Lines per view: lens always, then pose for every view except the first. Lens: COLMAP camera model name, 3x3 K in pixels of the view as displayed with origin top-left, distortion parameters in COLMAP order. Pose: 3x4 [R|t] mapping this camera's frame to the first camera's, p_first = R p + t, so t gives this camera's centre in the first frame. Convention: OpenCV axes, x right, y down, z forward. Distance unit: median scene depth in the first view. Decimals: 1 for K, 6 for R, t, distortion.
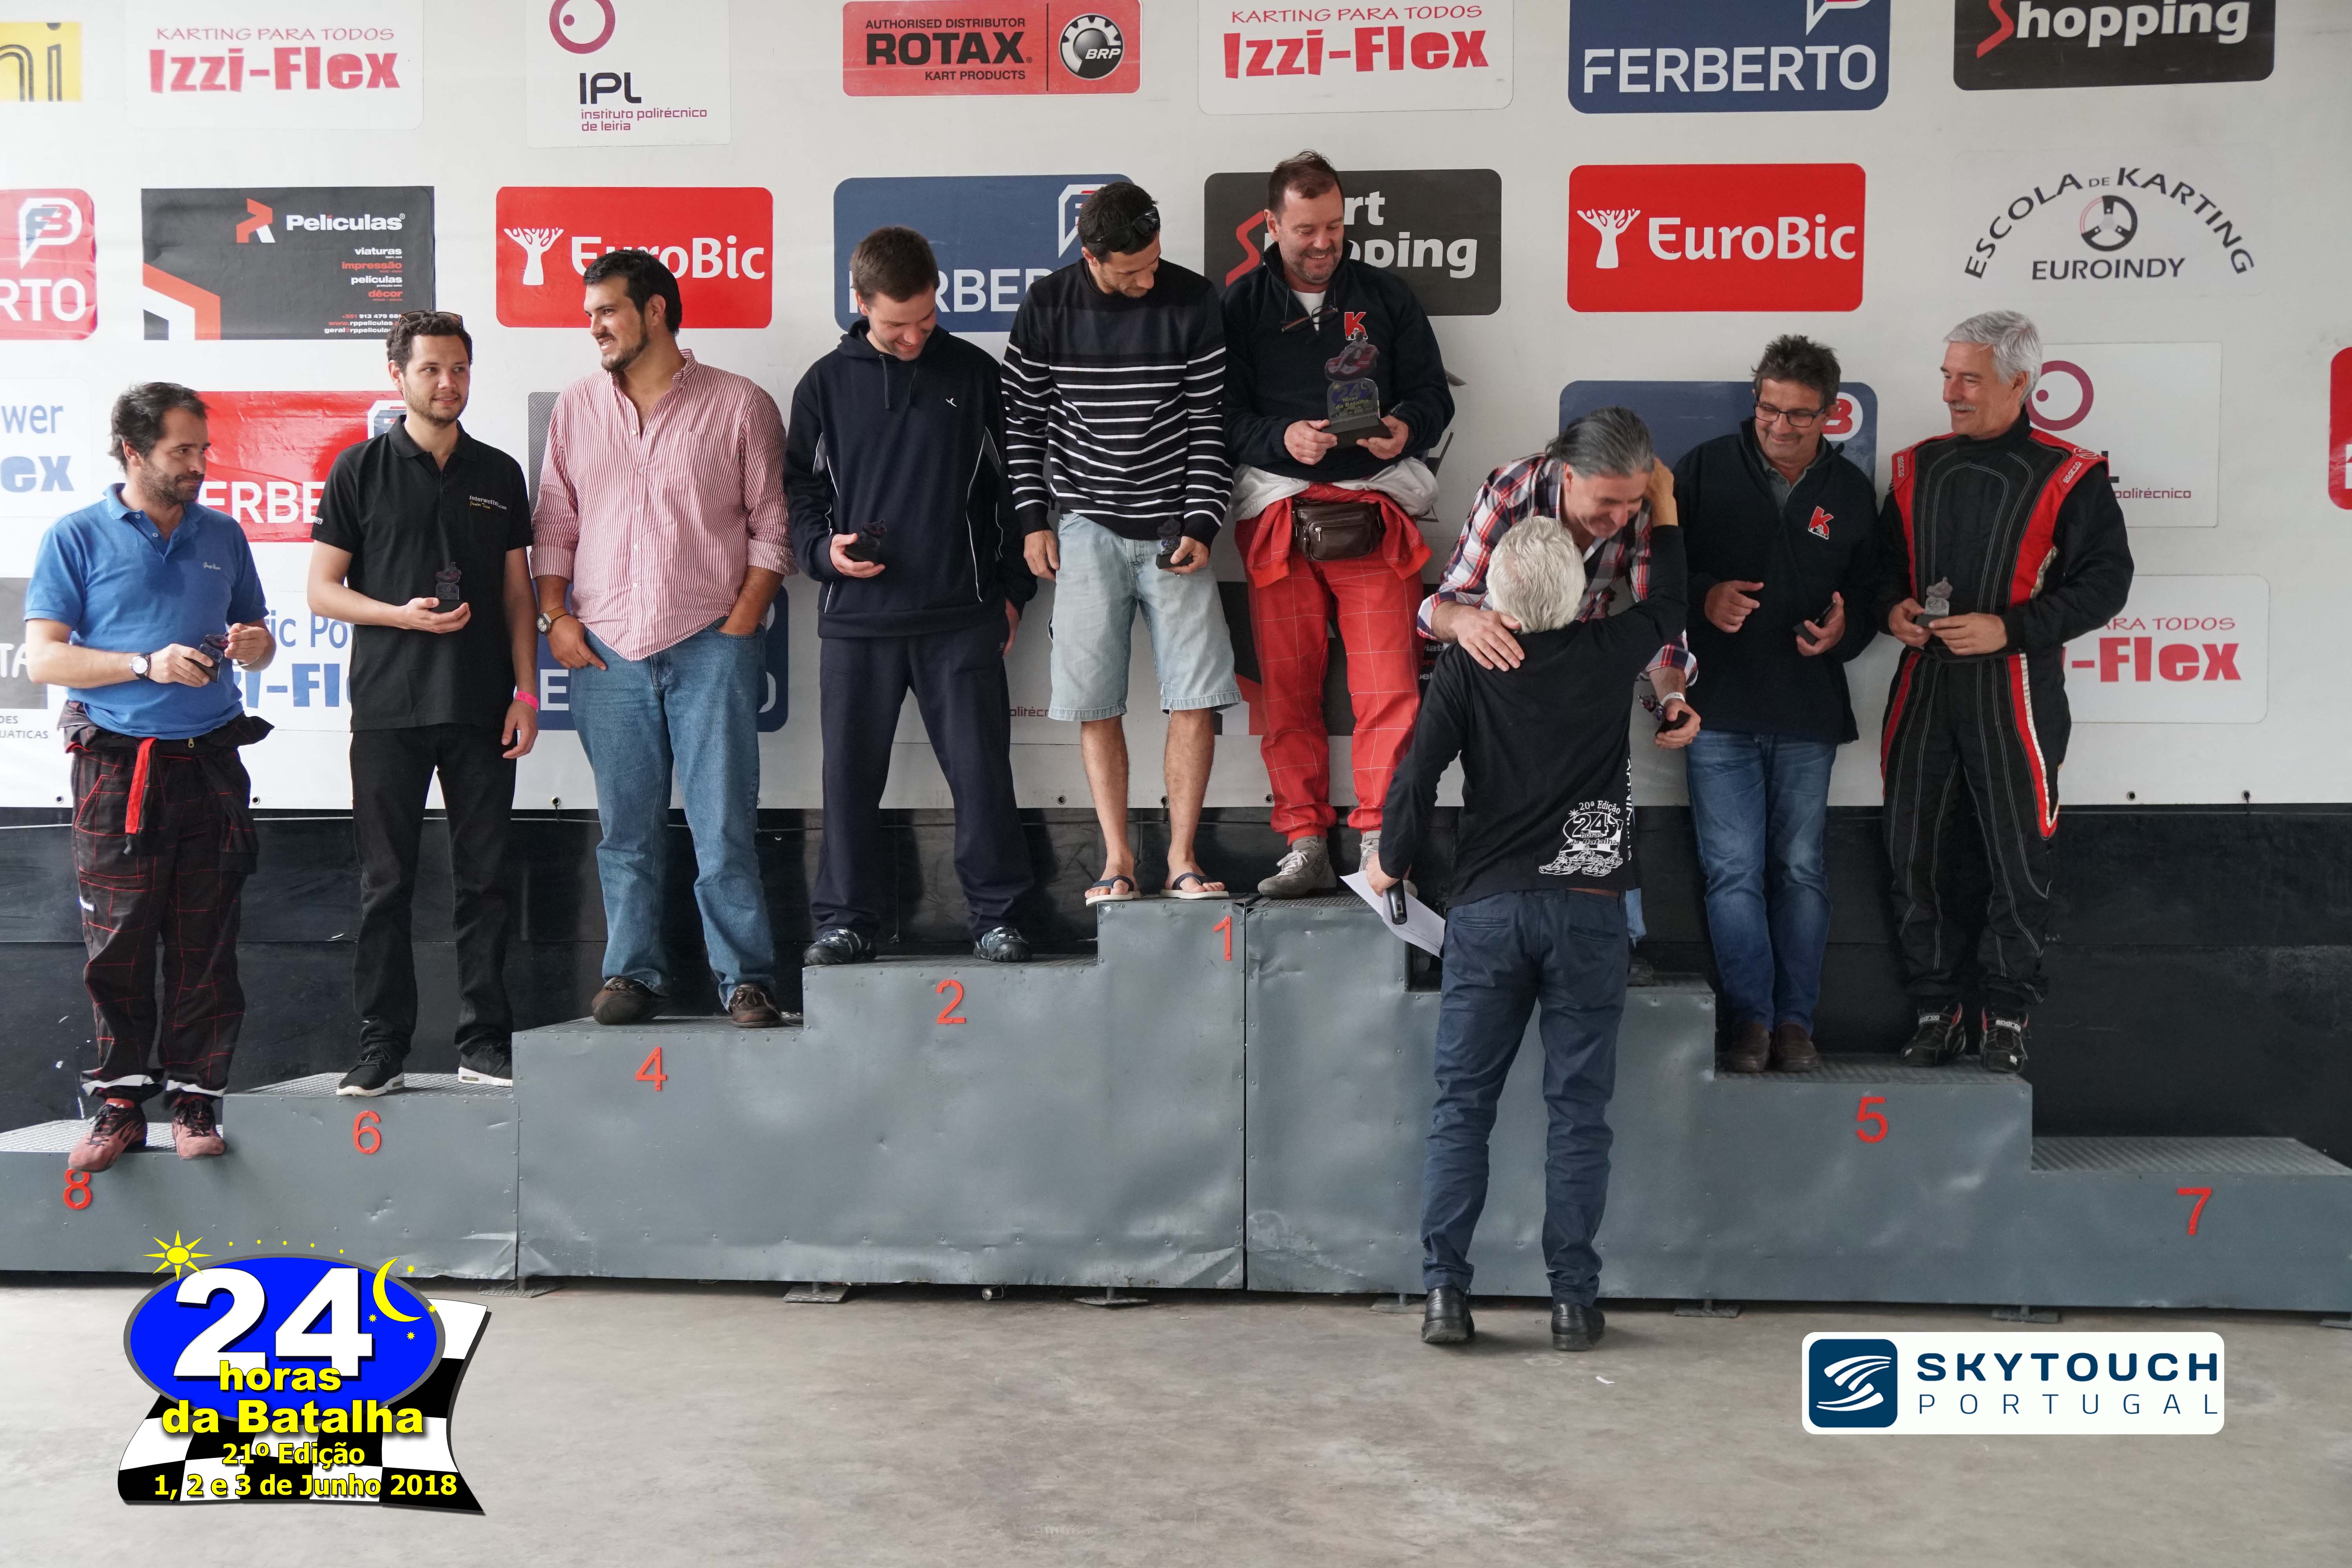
lens RADIAL K [[3202.2, 0, 1163.5], [0, 3202.2, 781.8], [0, 0, 1]] dist [0.121490, 0.000000]
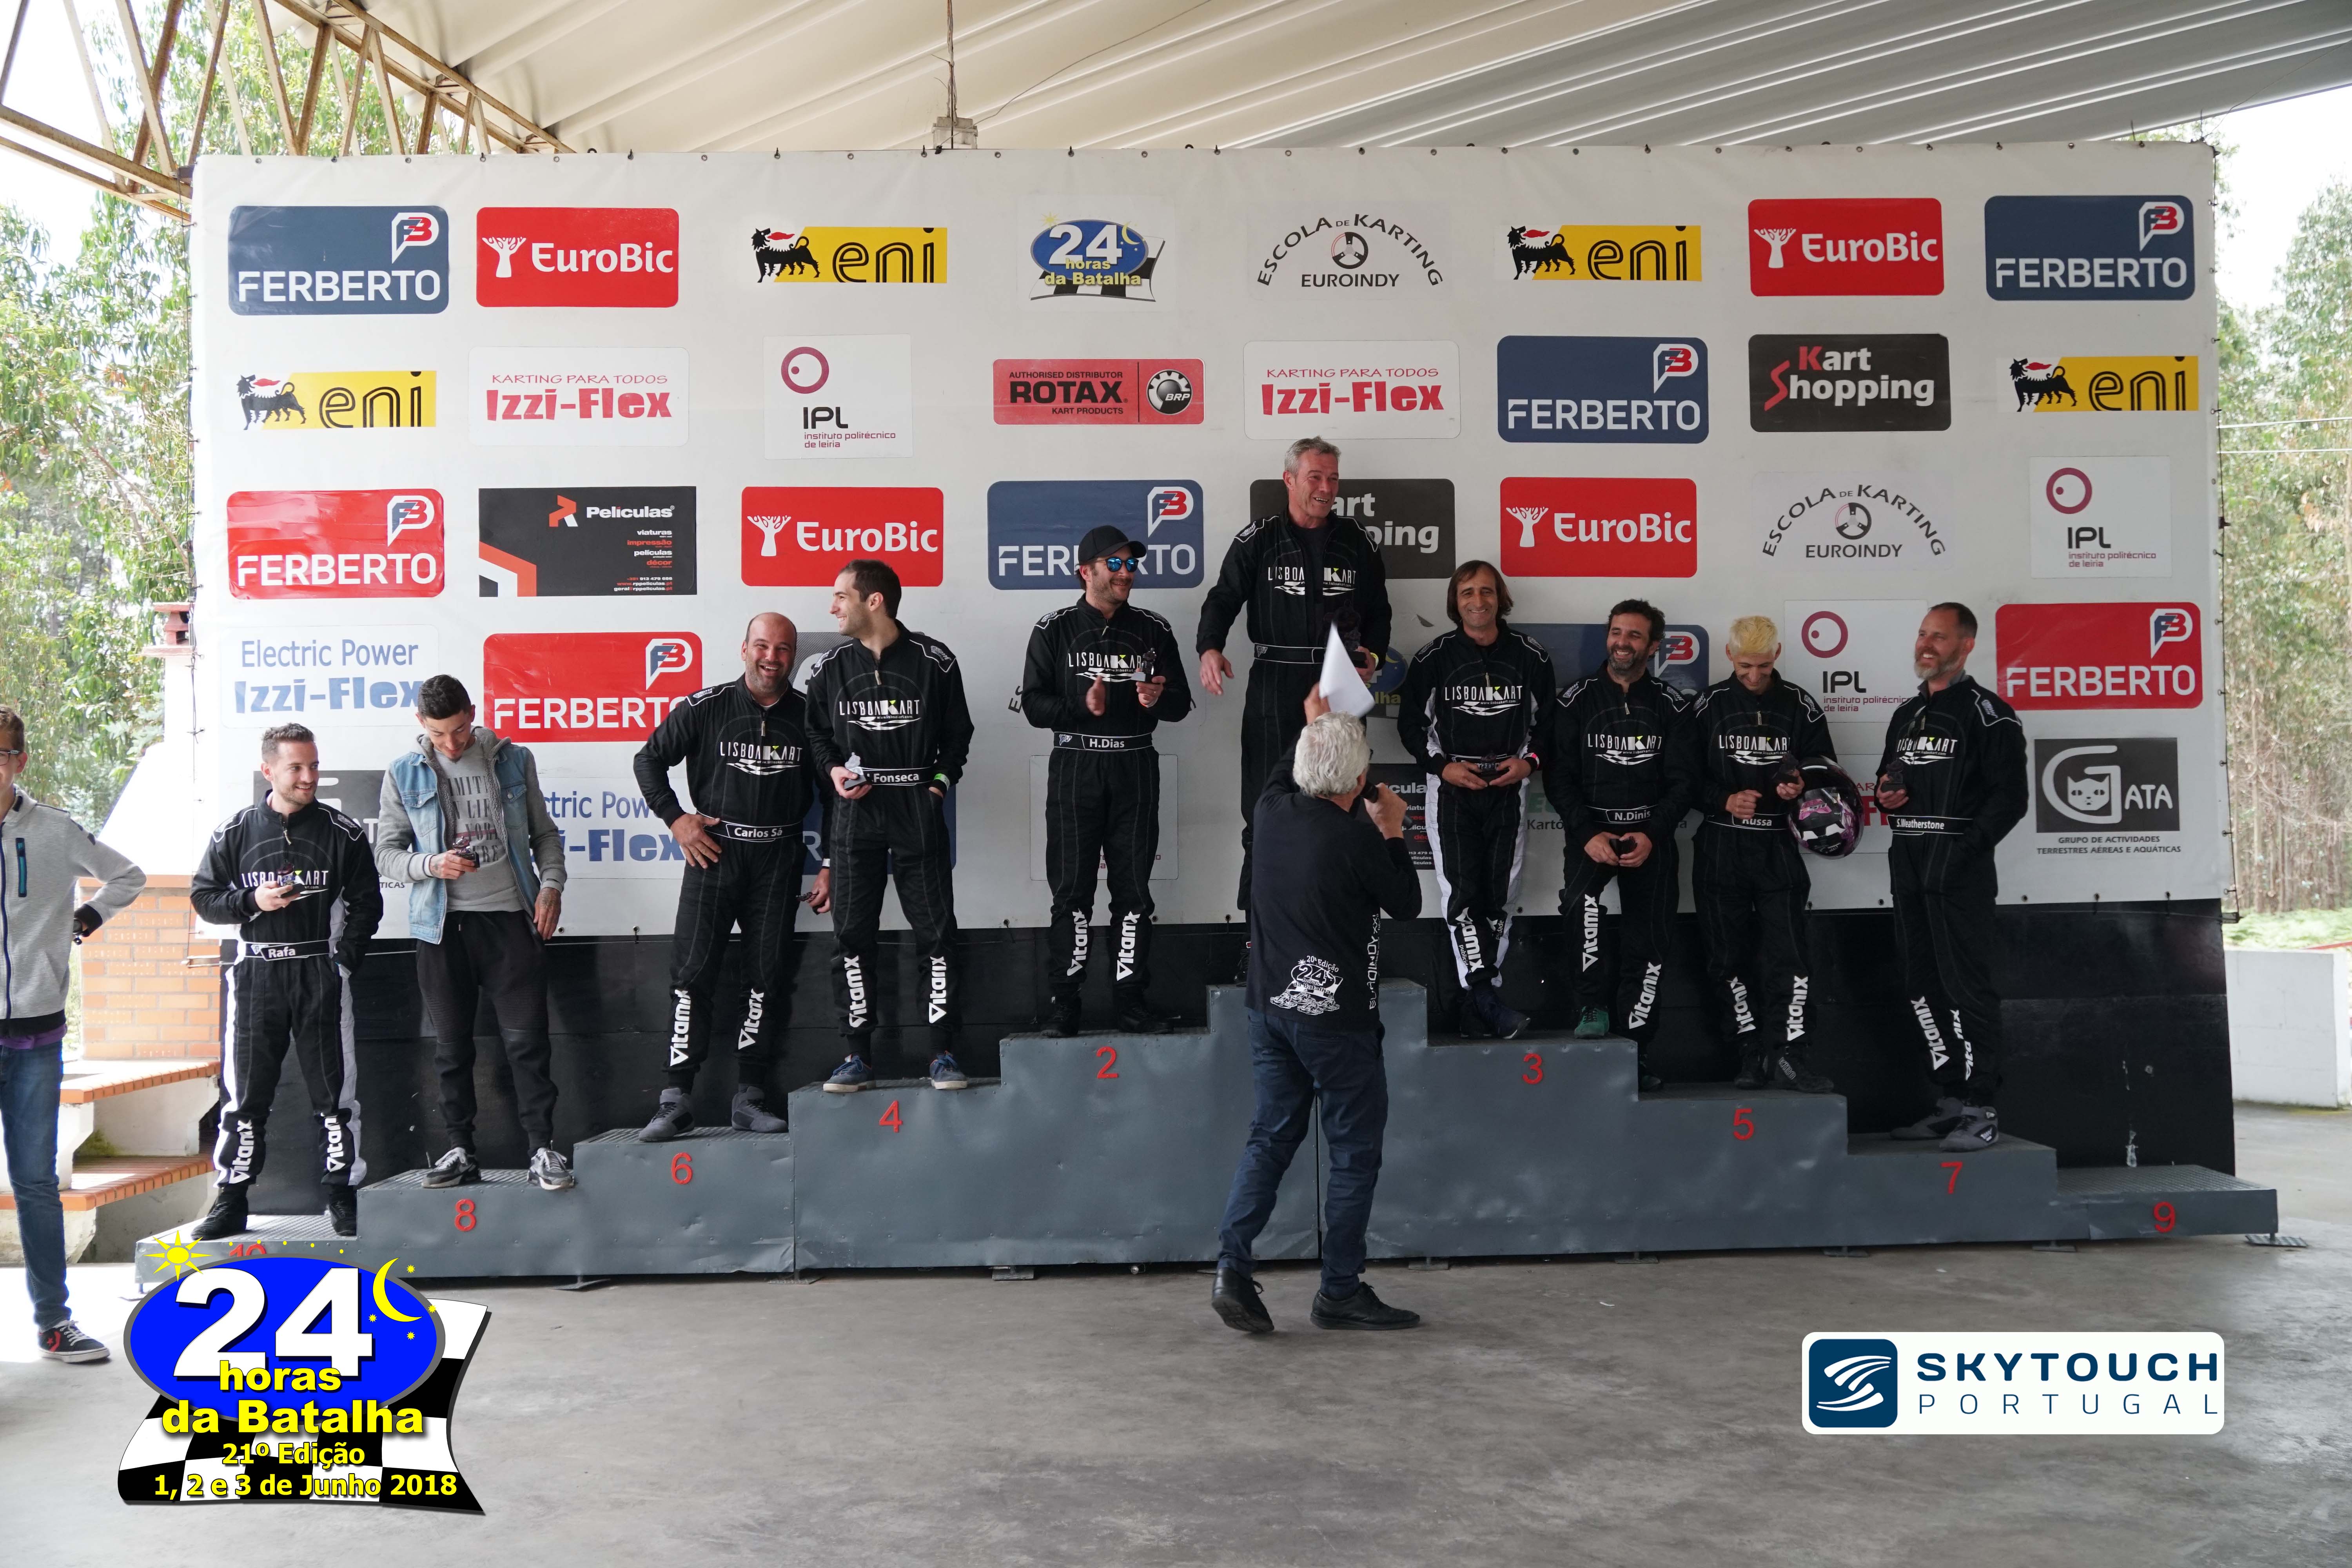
lens RADIAL K [[2540.4, 0, 1185.2], [0, 2540.4, 781.2], [0, 0, 1]] dist [0.019967, 0.000000]
pose [[0.989376, -0.010618, 0.144991, -0.185926], [0.017929, 0.998627, -0.049215, 0.000629], [-0.144270, 0.051292, 0.988208, -0.112758]]
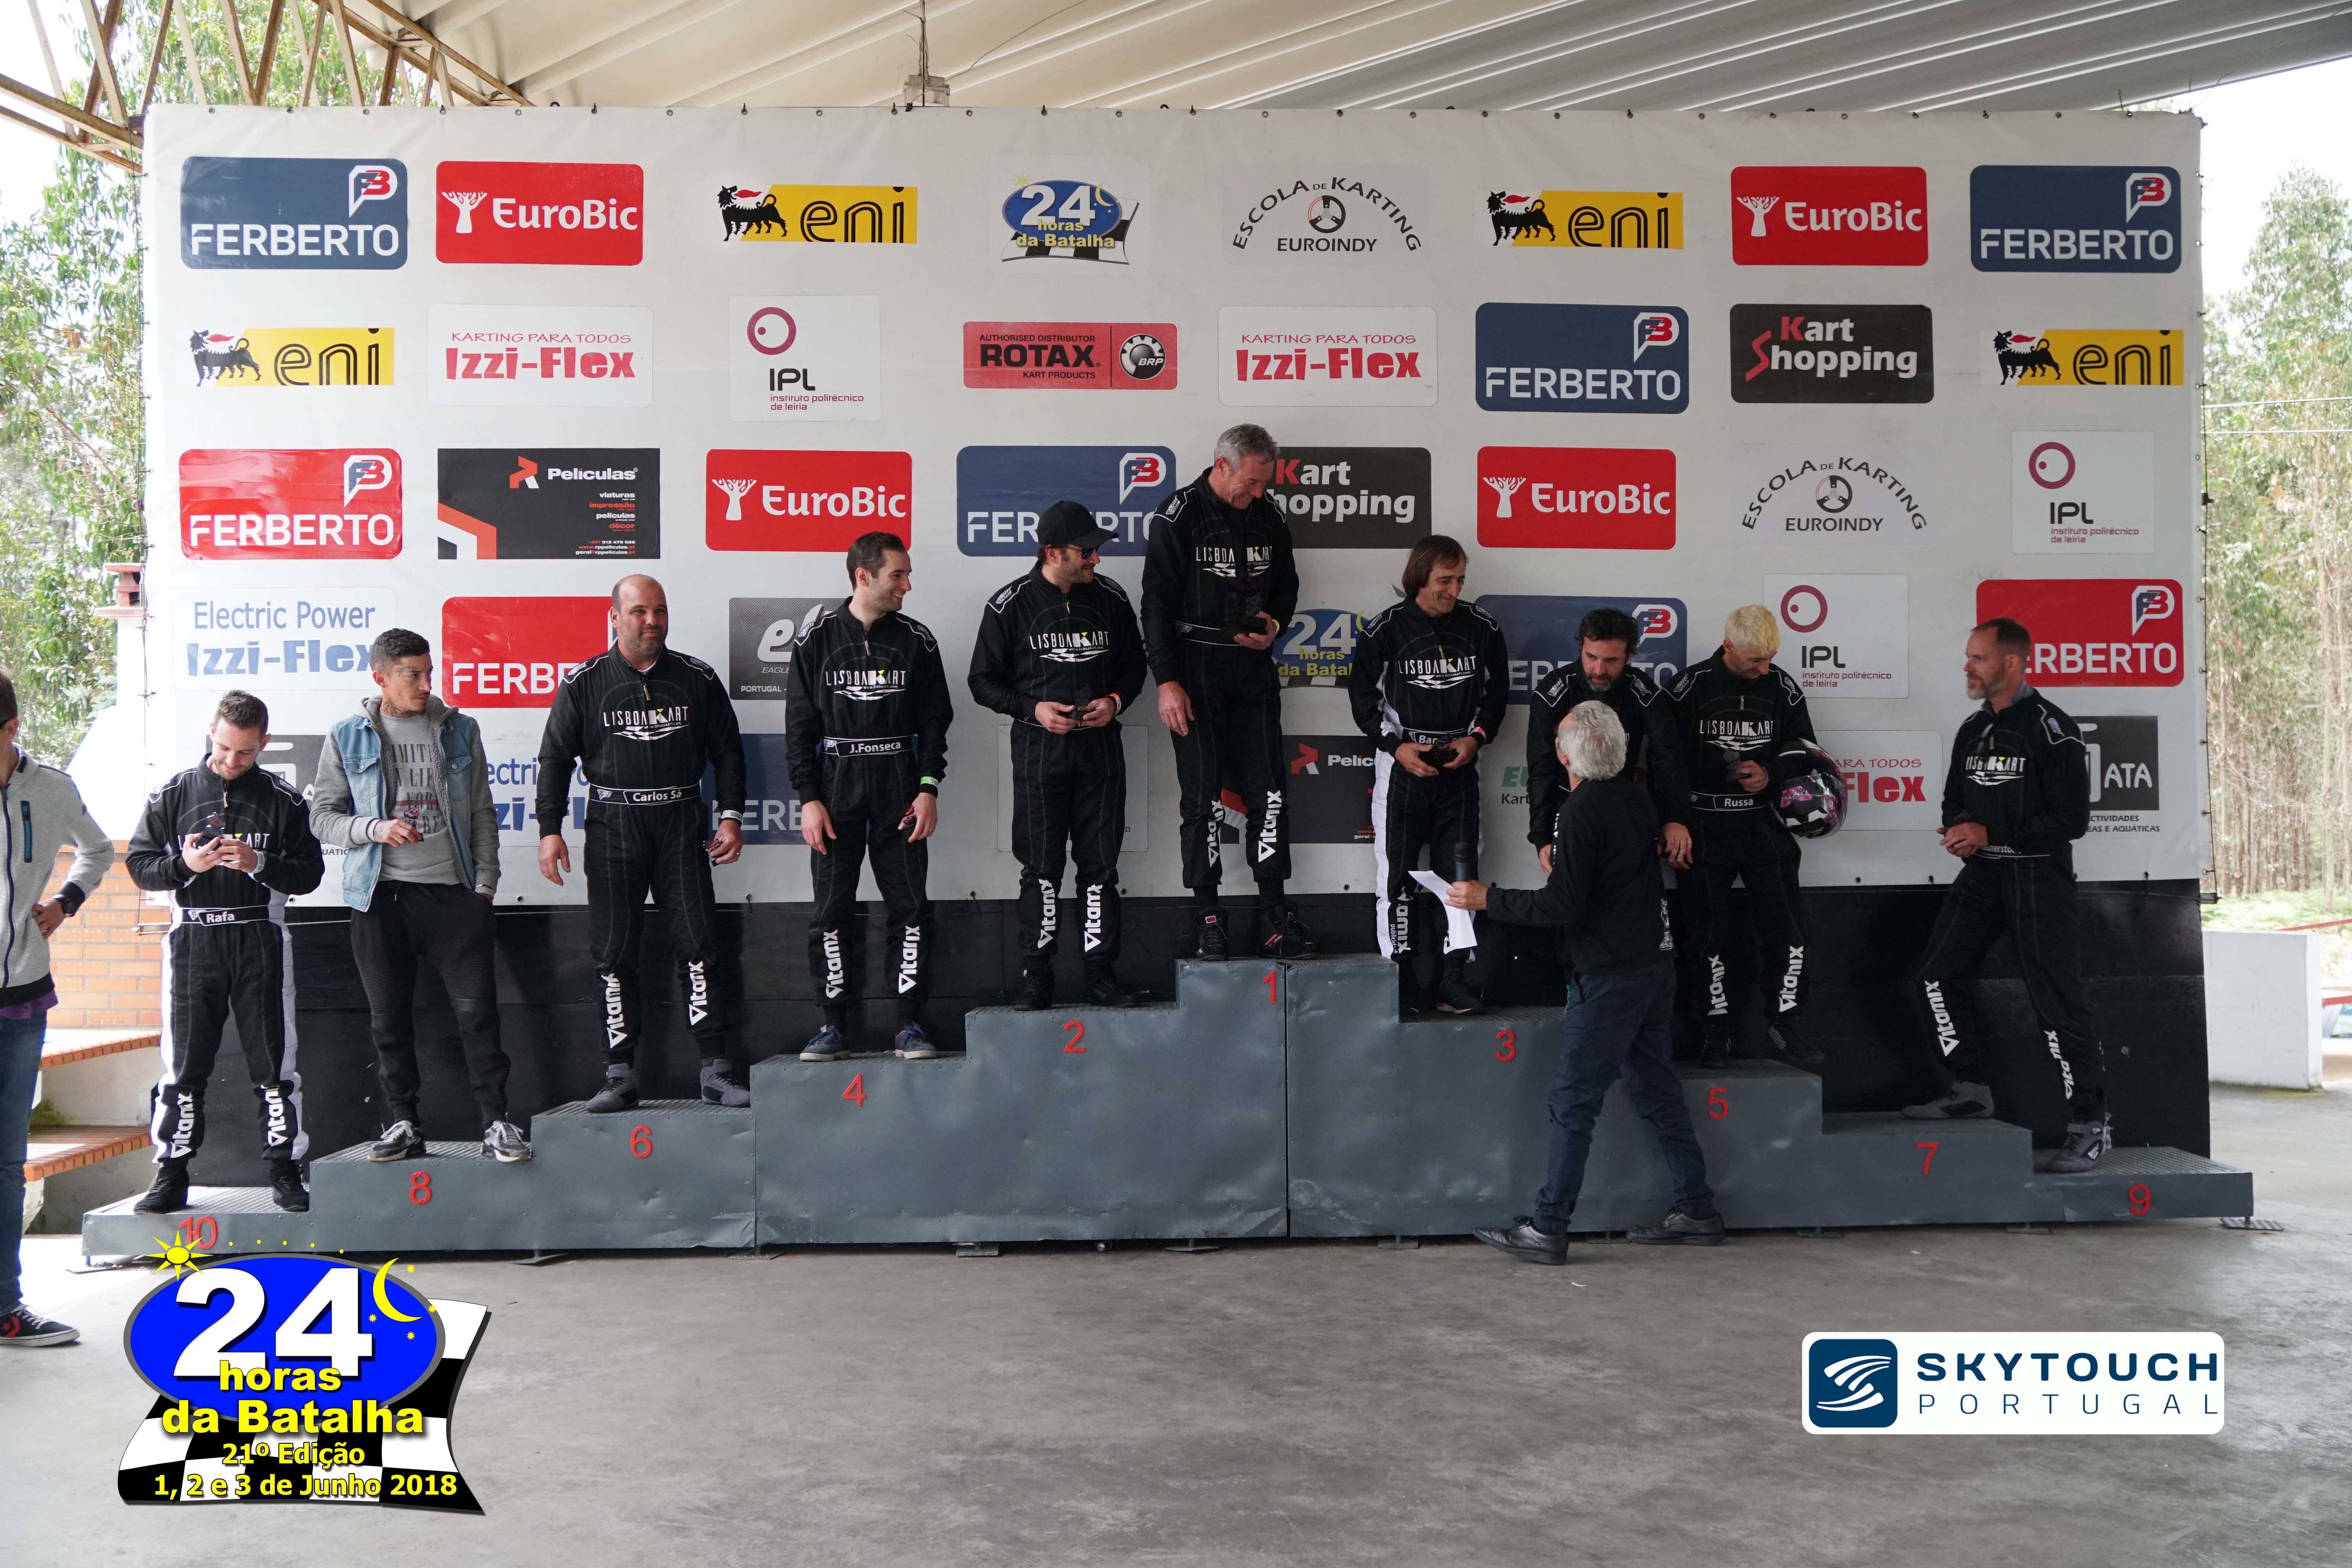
lens RADIAL K [[2540.4, 0, 1185.8], [0, 2540.4, 786.3], [0, 0, 1]] dist [0.019967, 0.000000]
pose [[0.987718, -0.005208, 0.156163, -0.183068], [0.011071, 0.999265, -0.036694, 0.000842], [-0.155857, 0.037972, 0.987049, -0.096719]]
